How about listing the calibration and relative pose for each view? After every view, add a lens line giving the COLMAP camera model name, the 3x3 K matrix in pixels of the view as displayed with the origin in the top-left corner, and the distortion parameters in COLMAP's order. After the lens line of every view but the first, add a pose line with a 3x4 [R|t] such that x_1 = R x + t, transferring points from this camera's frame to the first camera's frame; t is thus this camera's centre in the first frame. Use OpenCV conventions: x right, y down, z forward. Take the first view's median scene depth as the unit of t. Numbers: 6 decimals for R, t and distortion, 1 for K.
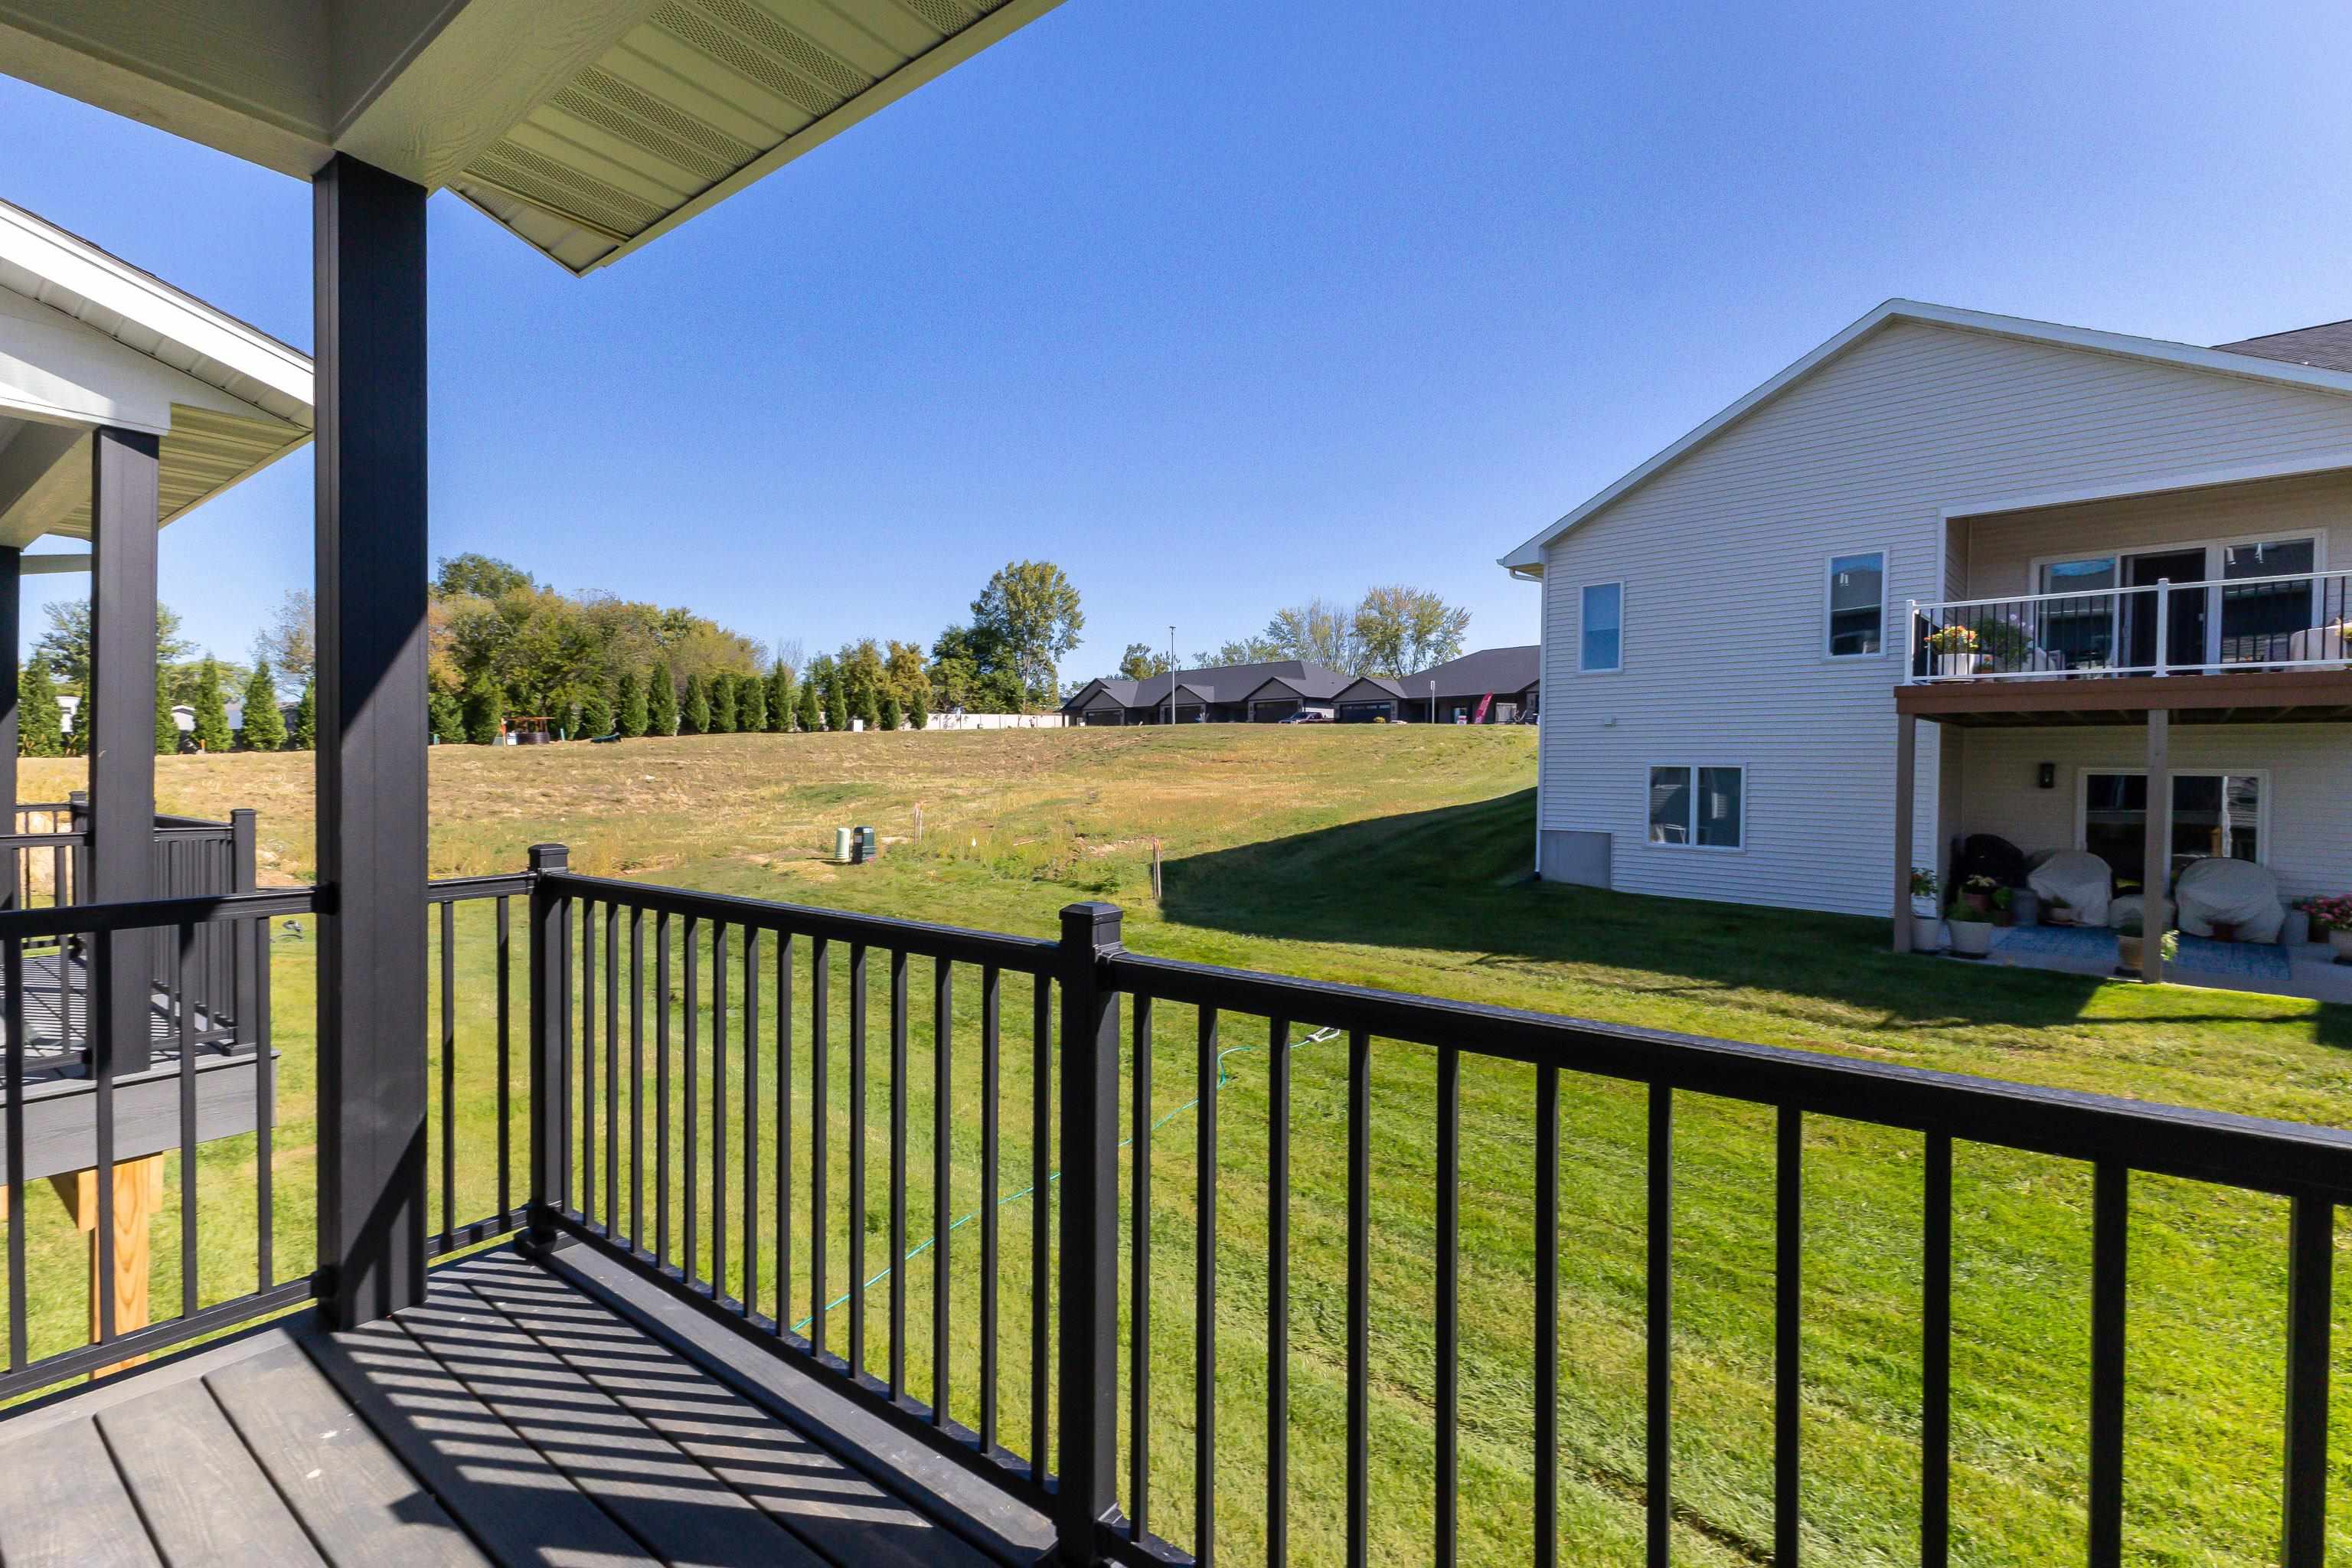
lens RADIAL K [[1037.8, 0, 1193.3], [0, 1037.8, 782.5], [0, 0, 1]] dist [0.014502, -0.004153]
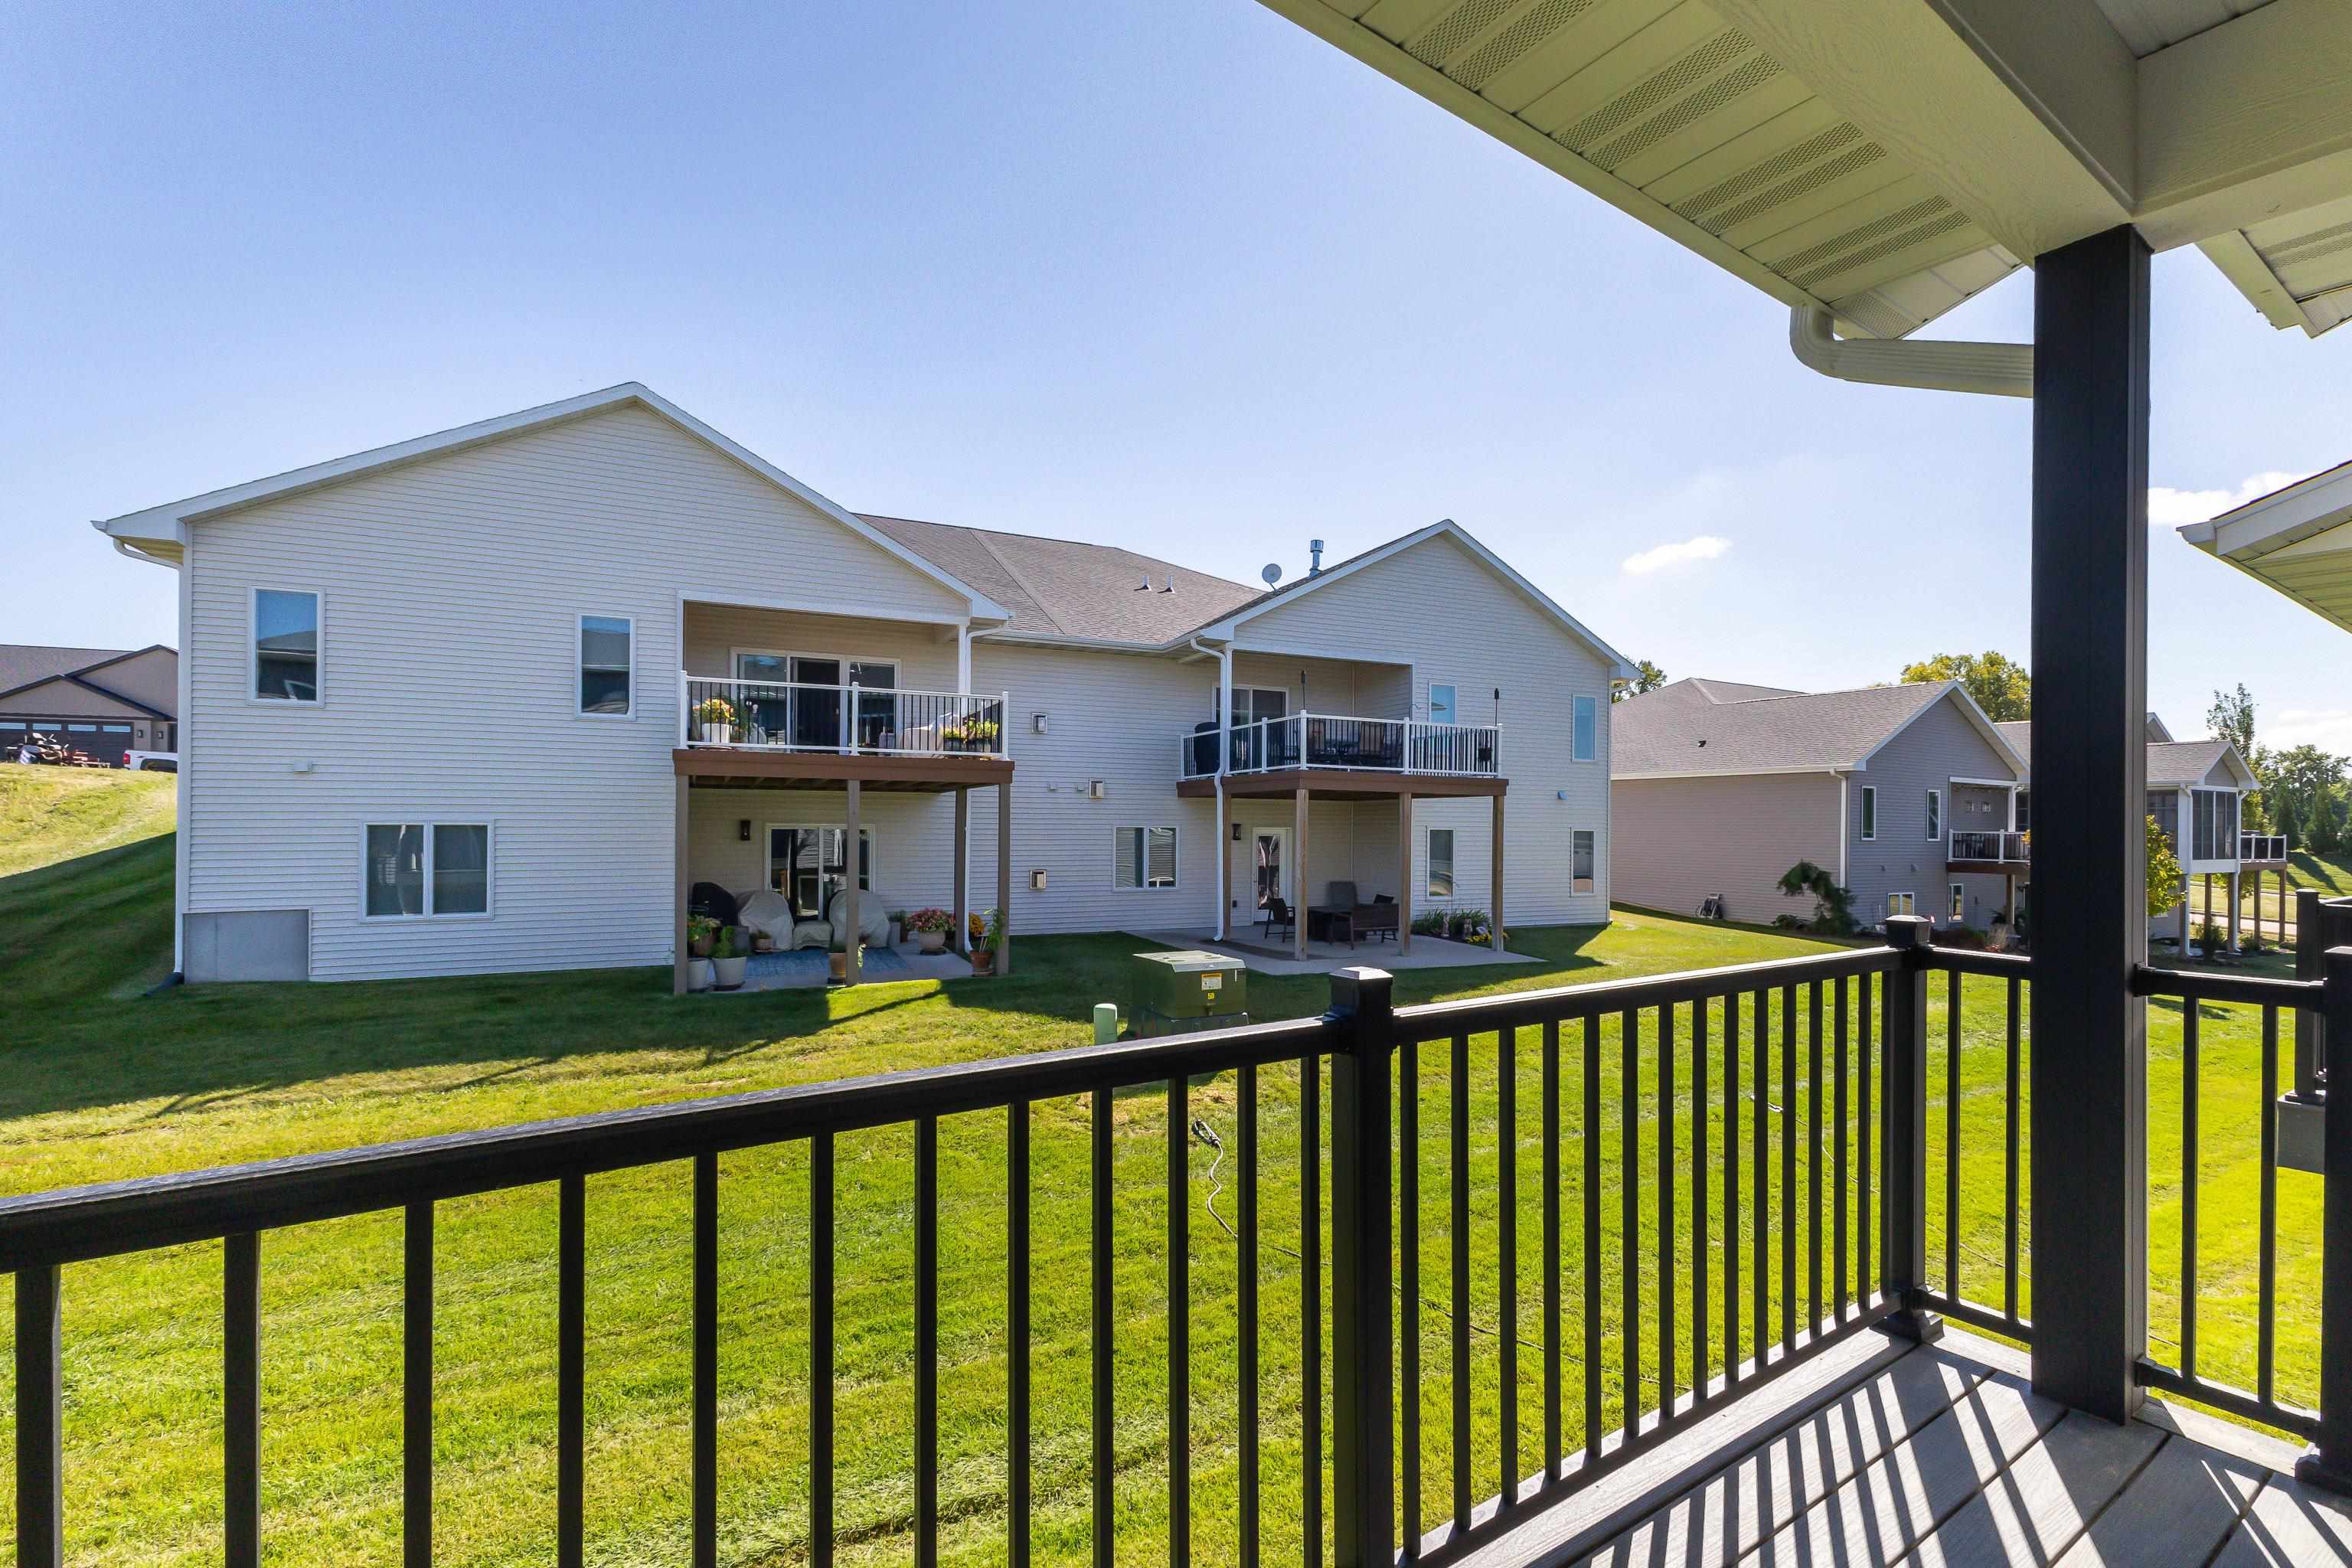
lens RADIAL K [[1037.8, 0, 1217.3], [0, 1037.8, 827.7], [0, 0, 1]] dist [0.014502, -0.004153]
pose [[0.323657, -0.008741, 0.946134, -0.153777], [0.018951, 0.999817, 0.002754, -0.002899], [-0.945985, 0.017039, 0.323763, 0.114797]]
